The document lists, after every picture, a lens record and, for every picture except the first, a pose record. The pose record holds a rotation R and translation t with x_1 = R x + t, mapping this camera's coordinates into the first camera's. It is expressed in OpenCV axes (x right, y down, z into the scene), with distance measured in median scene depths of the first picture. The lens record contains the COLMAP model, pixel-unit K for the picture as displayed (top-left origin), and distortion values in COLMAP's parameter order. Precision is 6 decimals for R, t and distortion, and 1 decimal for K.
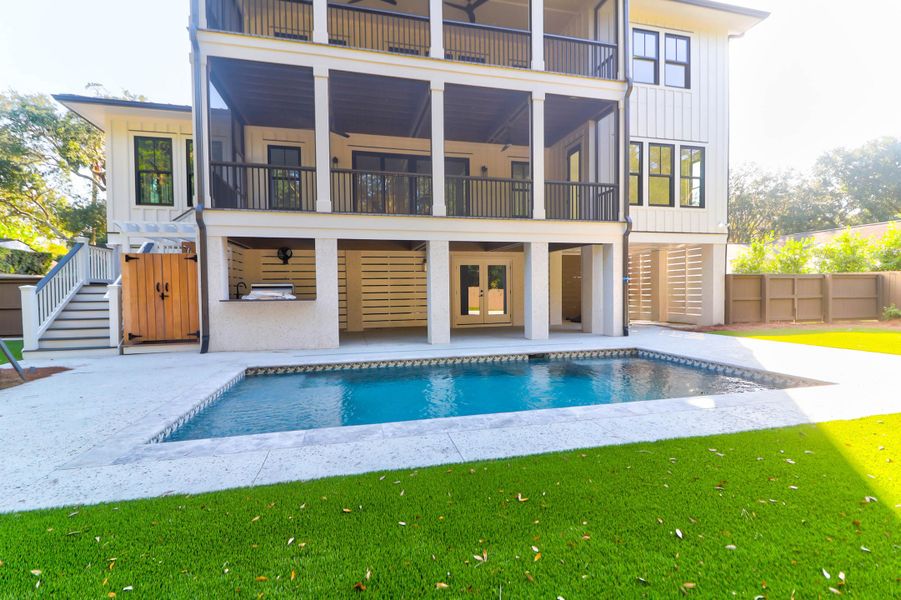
lens RADIAL K [[408.8, 0, 450.5], [0, 408.8, 300.0], [0, 0, 1]] dist [0.000164, -0.000311]
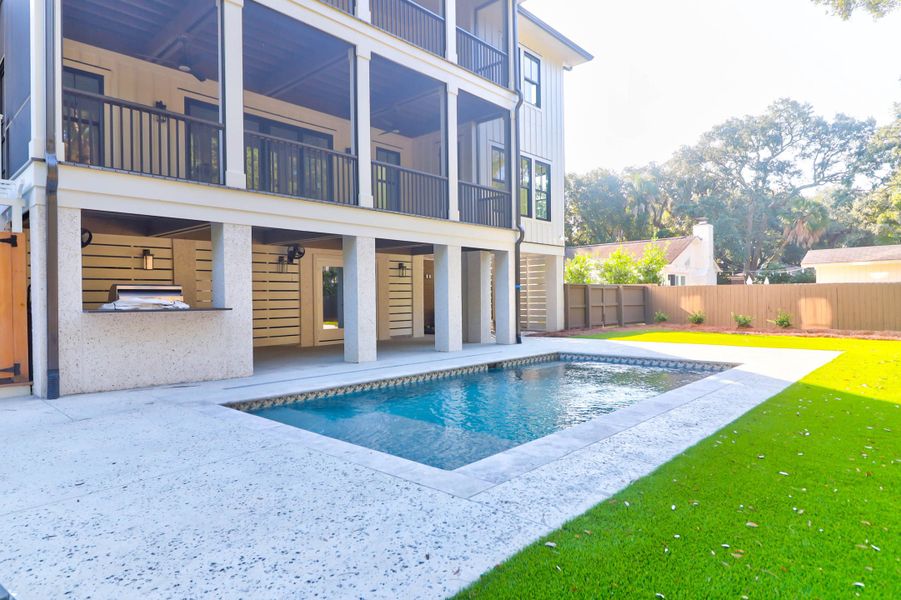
lens RADIAL K [[523.5, 0, 450.8], [0, 523.5, 295.4], [0, 0, 1]] dist [0.001629, 0.000456]
pose [[0.830474, 0.006482, 0.557019, -0.446383], [0.011309, 0.999530, -0.028492, 0.004919], [-0.556942, 0.029961, 0.830011, 0.023450]]
